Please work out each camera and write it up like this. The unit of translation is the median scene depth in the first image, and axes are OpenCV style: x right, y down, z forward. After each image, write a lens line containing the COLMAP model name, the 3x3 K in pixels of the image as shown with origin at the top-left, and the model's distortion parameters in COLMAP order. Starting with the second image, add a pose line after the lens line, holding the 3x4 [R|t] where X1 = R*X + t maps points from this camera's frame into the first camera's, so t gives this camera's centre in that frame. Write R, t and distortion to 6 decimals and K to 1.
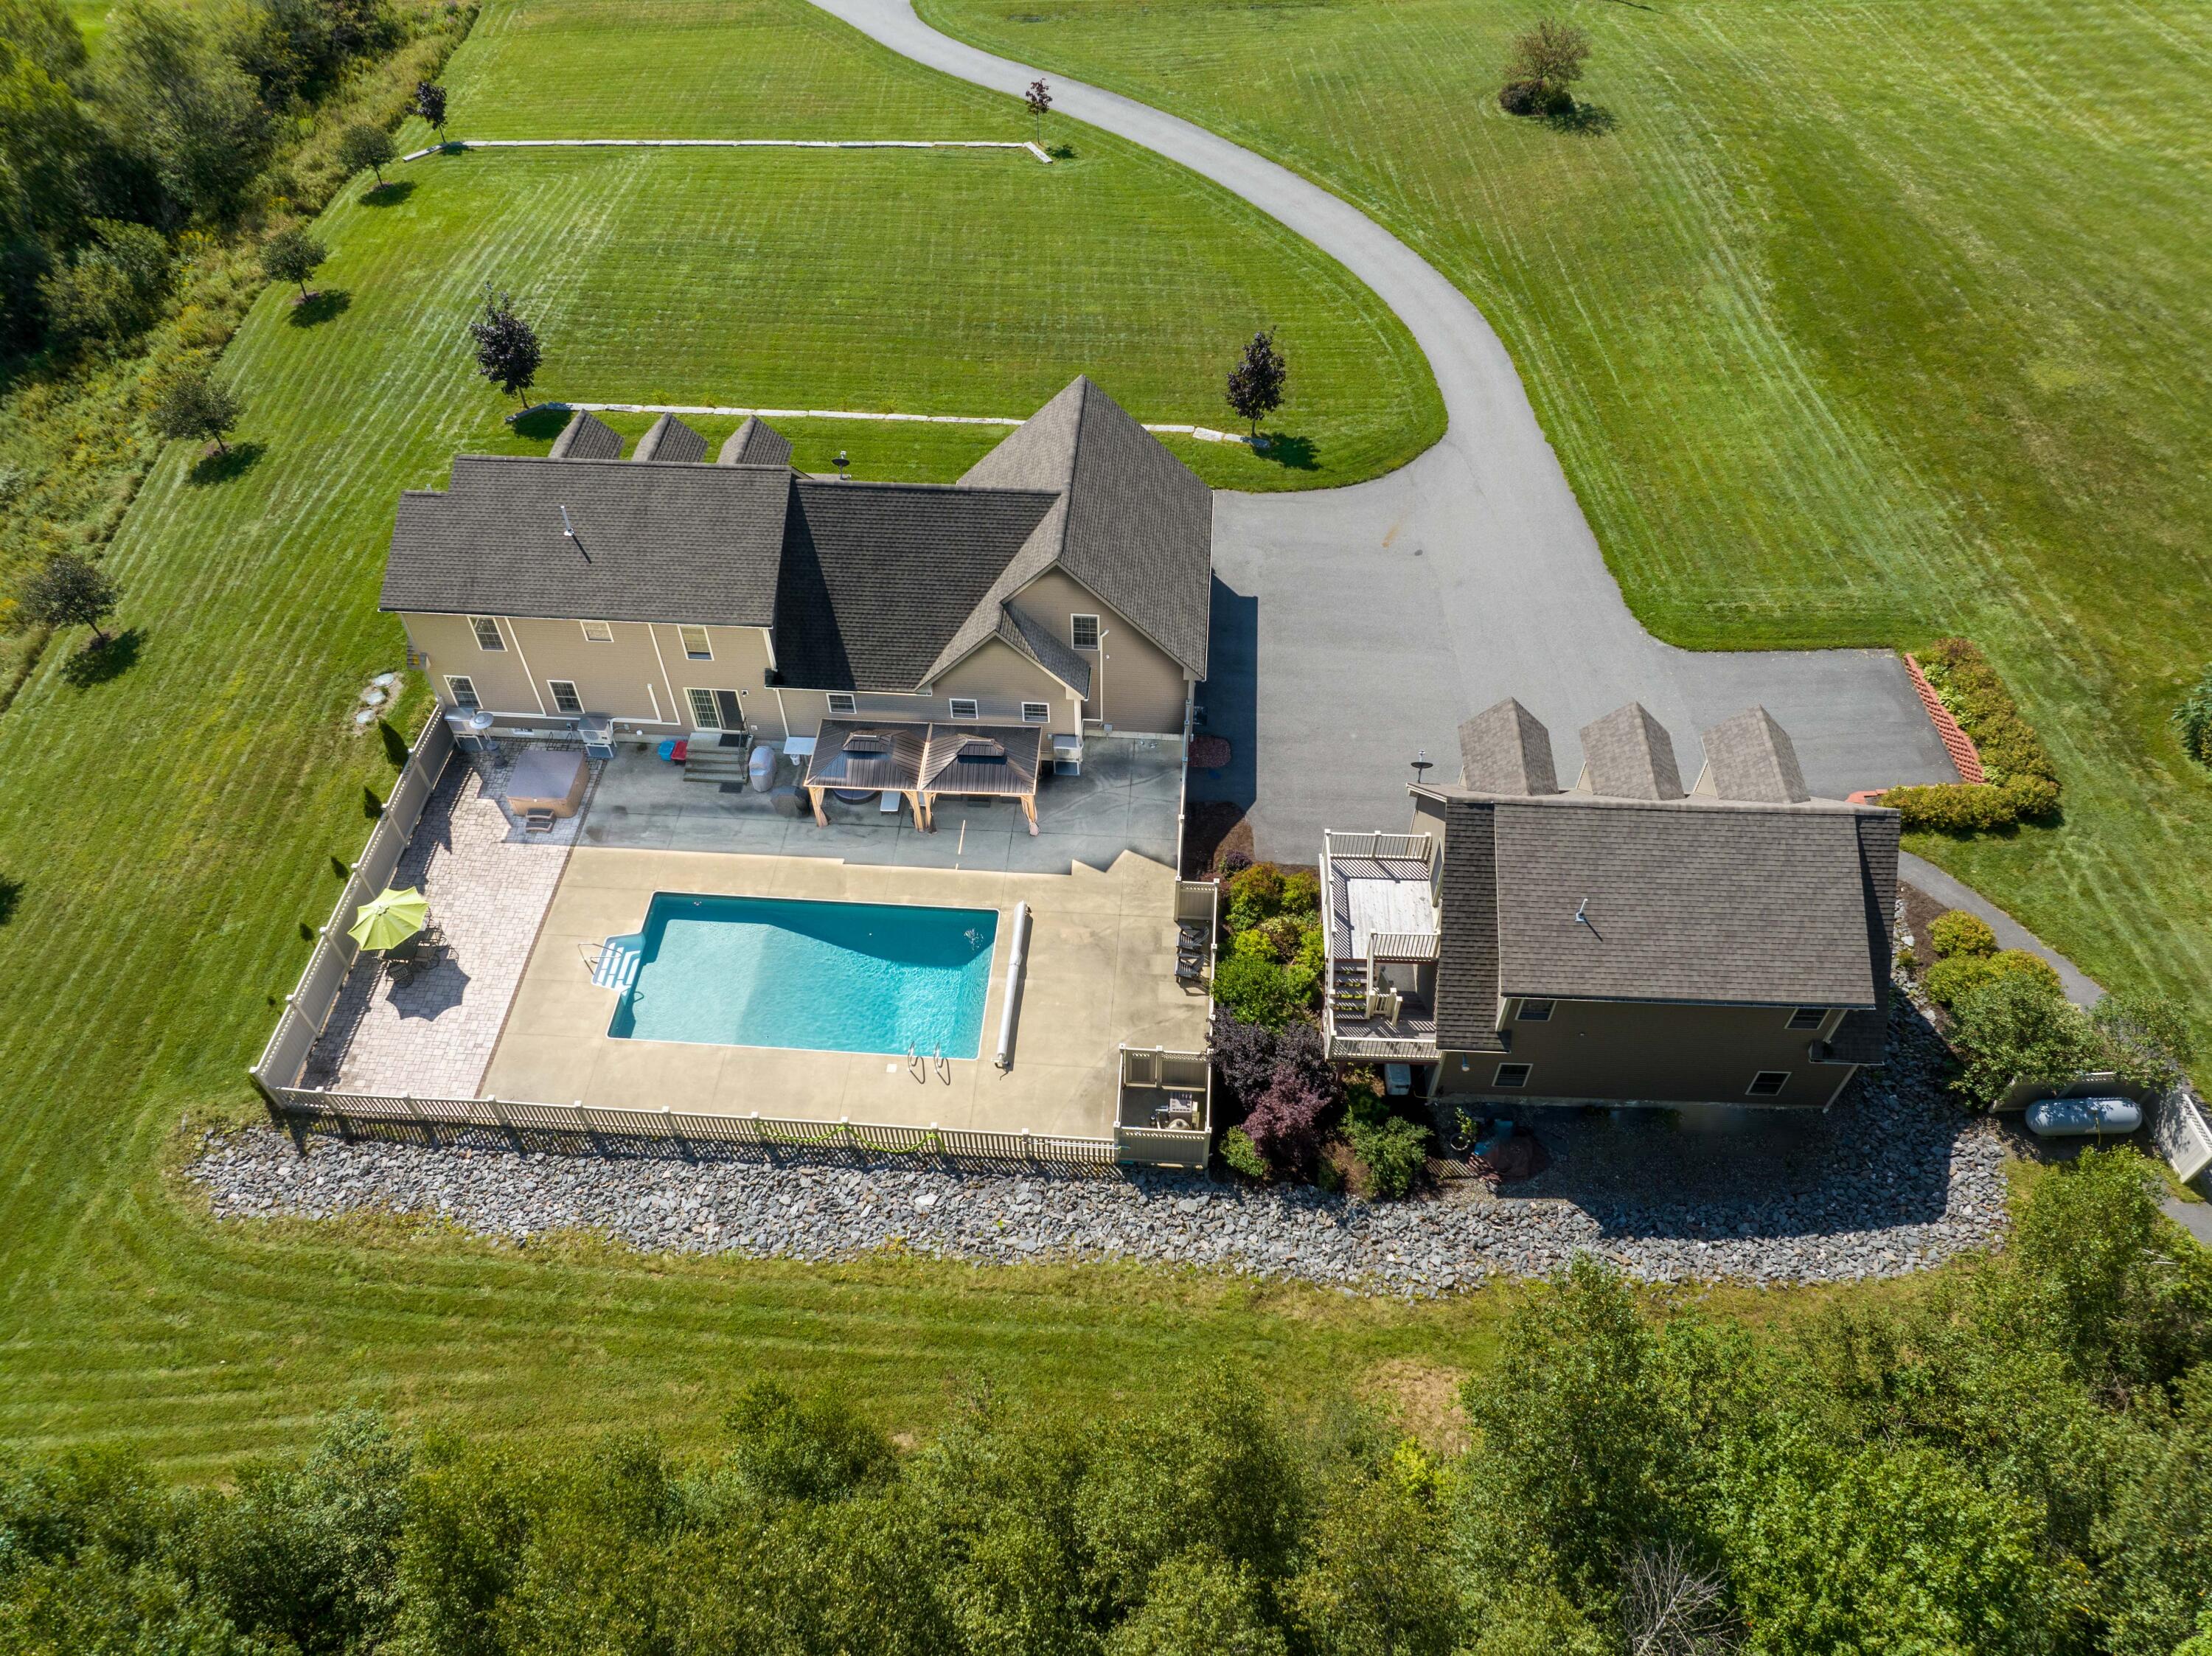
lens RADIAL K [[1562.2, 0, 1106.0], [0, 1562.2, 828.0], [0, 0, 1]] dist [-0.054218, 0.026281]
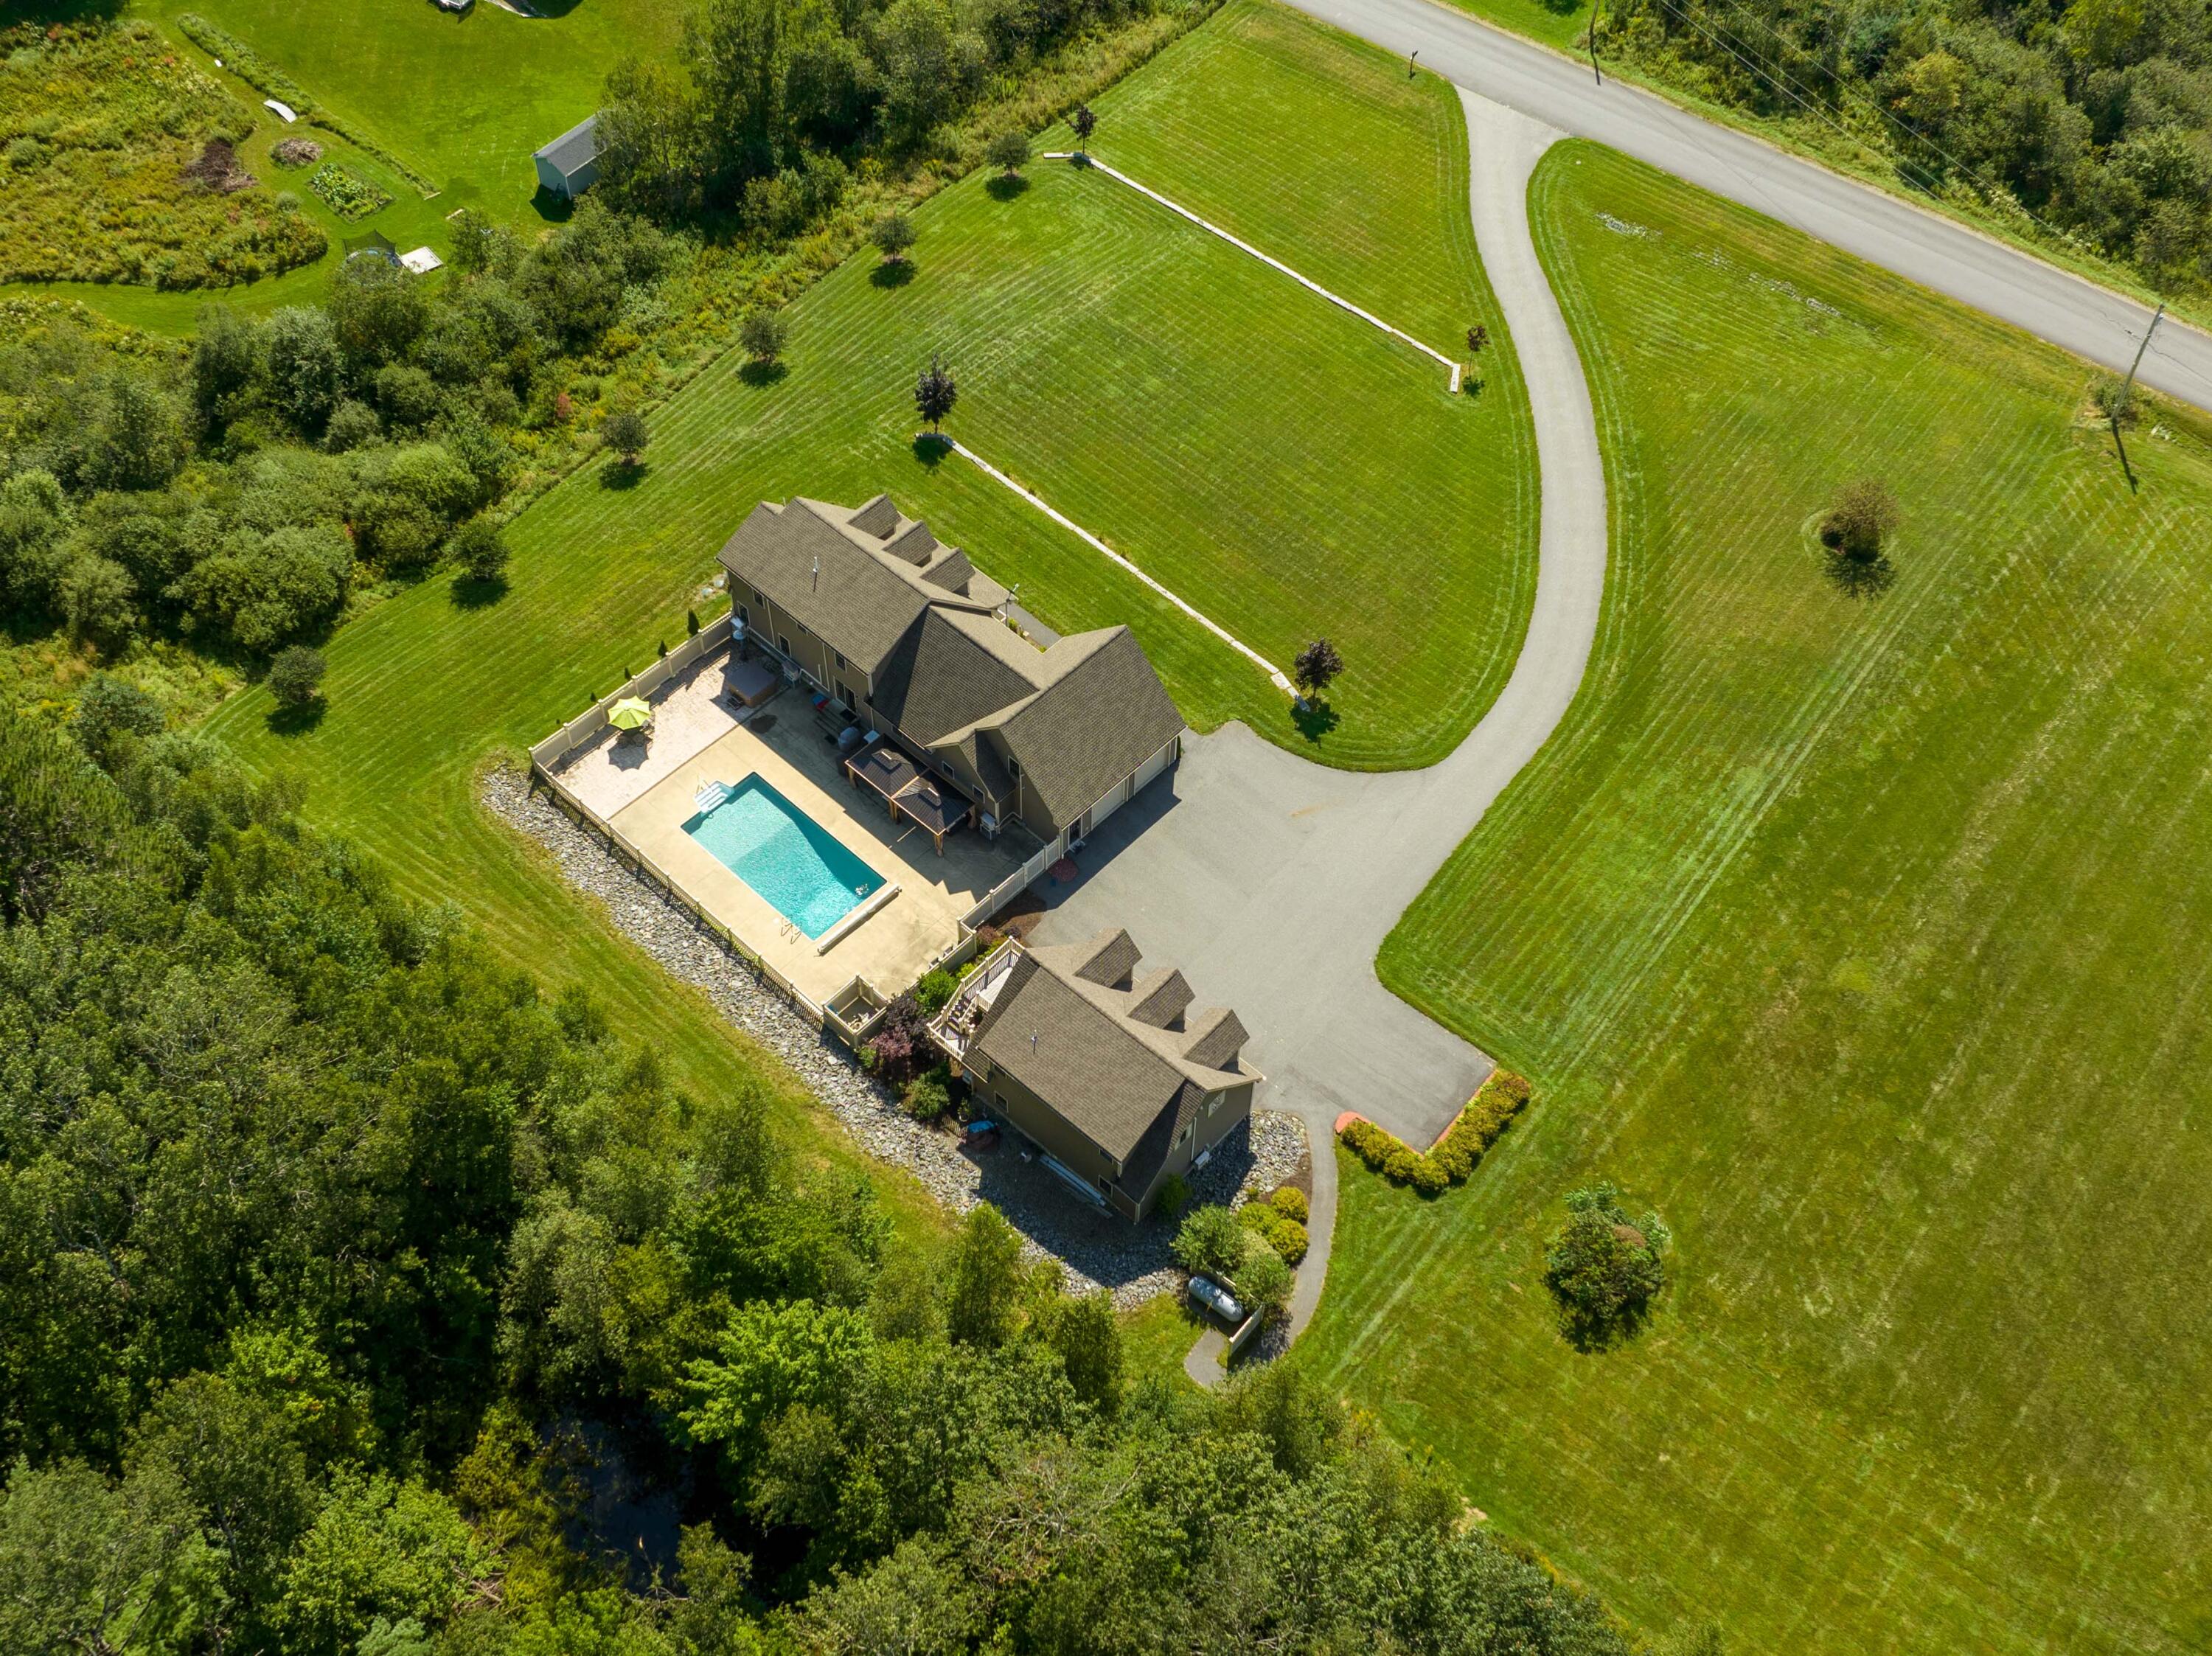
lens RADIAL K [[2345.1, 0, 1106.0], [0, 2345.1, 828.0], [0, 0, 1]] dist [-0.025994, -0.001507]
pose [[0.771432, 0.517814, -0.369812, 1.012522], [-0.492797, 0.853853, 0.167593, -0.533782], [0.402547, 0.052956, 0.913866, -1.243237]]
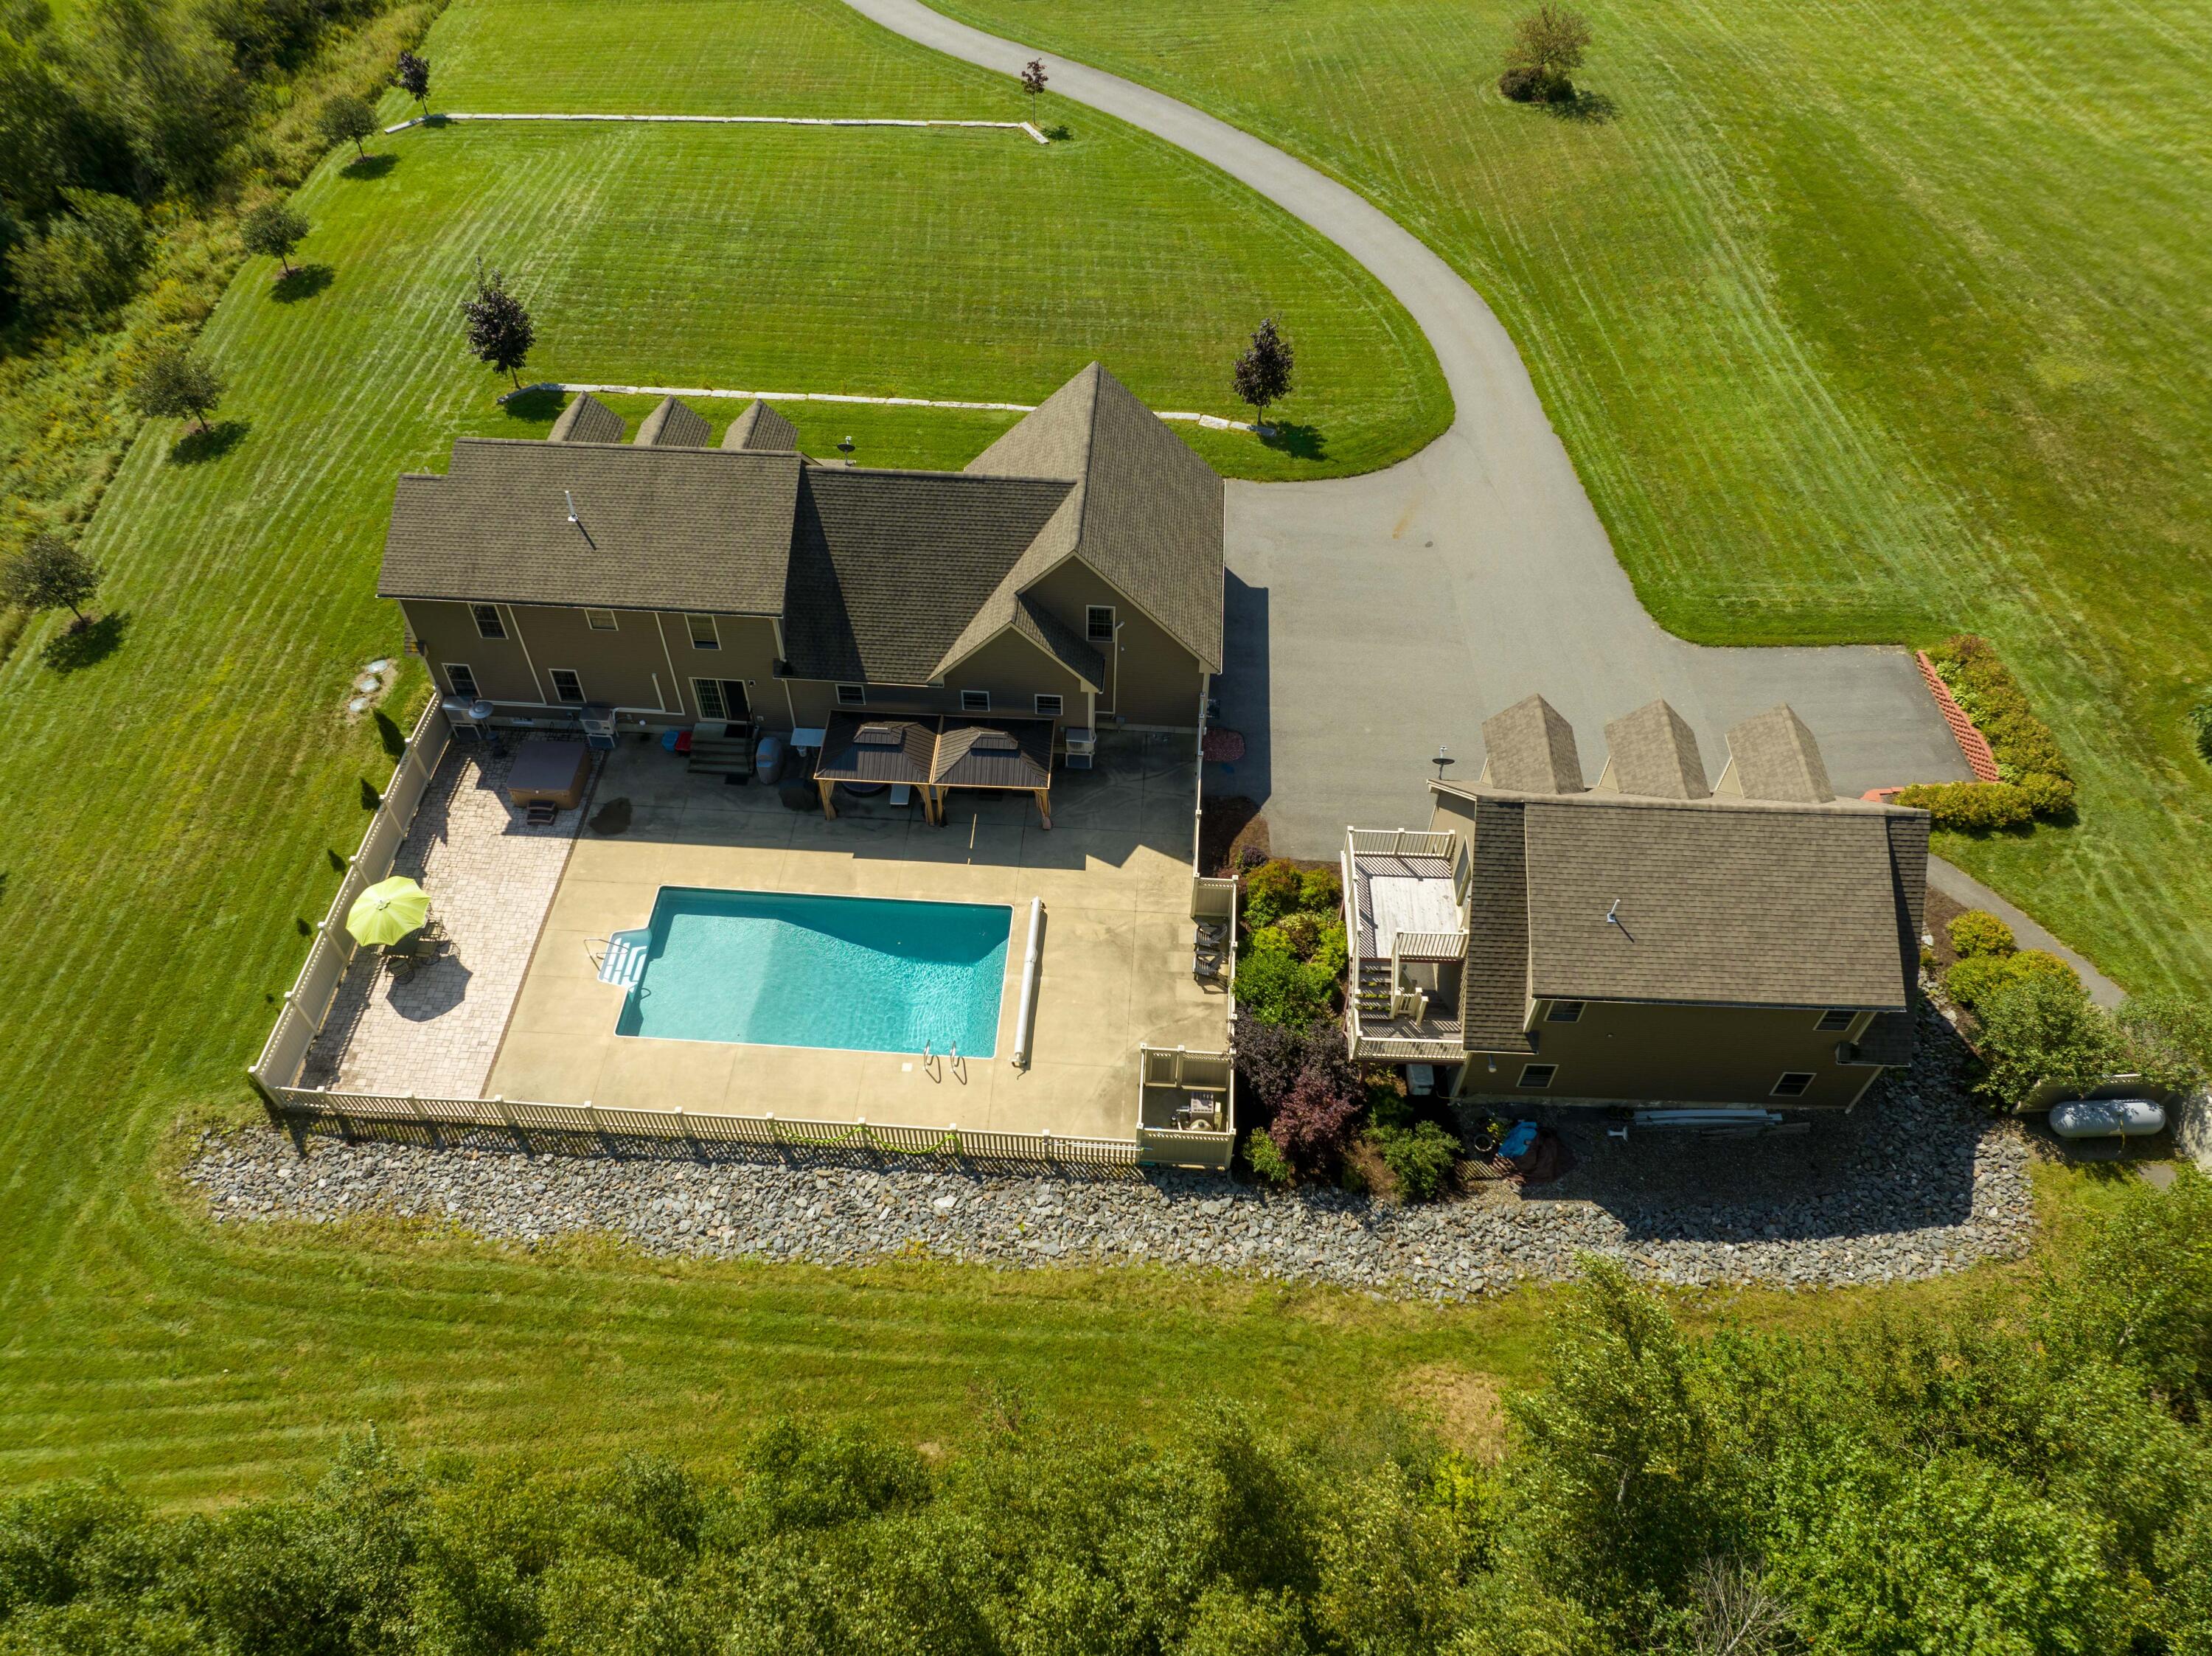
lens RADIAL K [[1562.2, 0, 1106.0], [0, 1562.2, 828.0], [0, 0, 1]] dist [-0.054218, 0.026281]
pose [[0.999766, 0.004220, 0.021233, -0.029624], [-0.004449, 0.999932, 0.010783, -0.007123], [-0.021186, -0.010875, 0.999716, 0.013907]]
